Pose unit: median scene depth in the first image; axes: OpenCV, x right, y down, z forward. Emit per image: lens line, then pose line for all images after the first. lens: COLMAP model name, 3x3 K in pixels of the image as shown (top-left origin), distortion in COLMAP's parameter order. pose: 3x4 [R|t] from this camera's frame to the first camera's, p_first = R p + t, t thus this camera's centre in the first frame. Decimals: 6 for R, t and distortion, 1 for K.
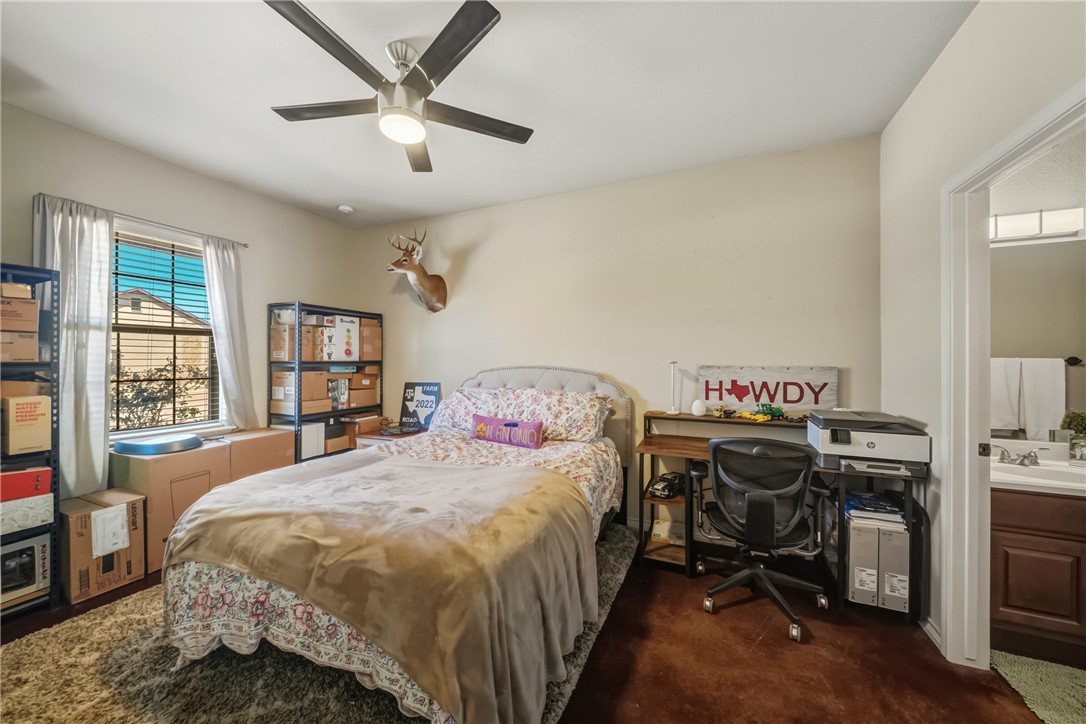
lens RADIAL K [[385.2, 0, 548.1], [0, 385.2, 362.1], [0, 0, 1]] dist [0.001961, -0.000137]
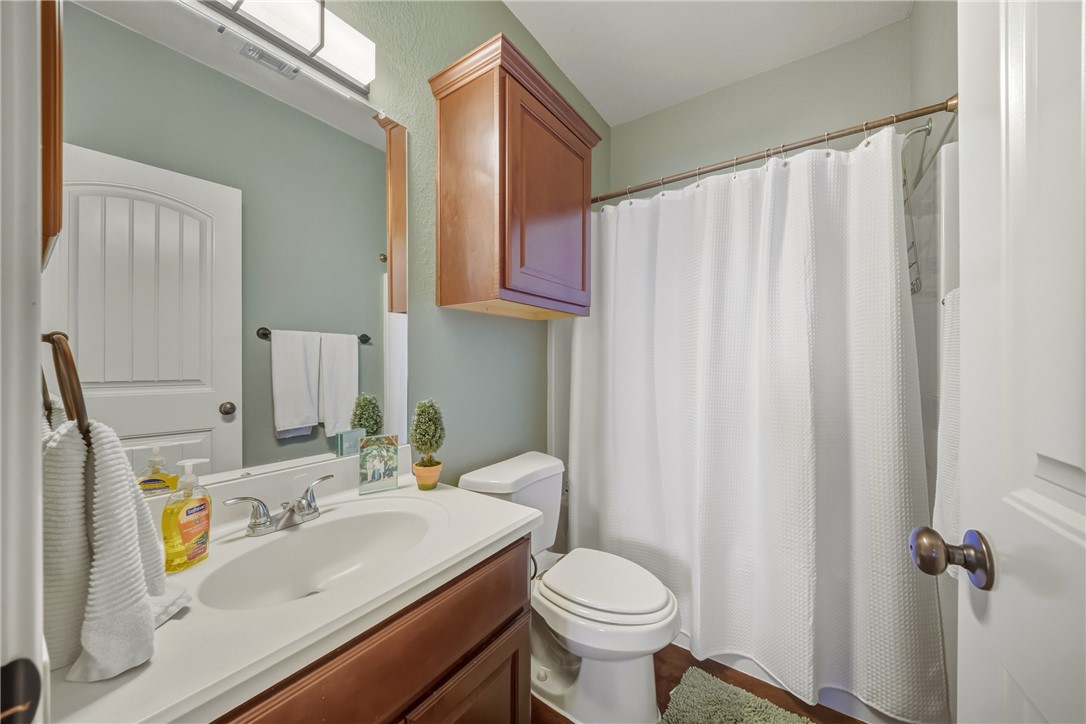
lens RADIAL K [[385.2, 0, 549.1], [0, 385.2, 363.9], [0, 0, 1]] dist [0.001961, -0.000137]
pose [[0.186682, -0.008800, 0.982381, 0.560600], [-0.003301, 0.999949, 0.009585, 0.046563], [-0.982415, -0.005032, 0.186643, 0.412096]]
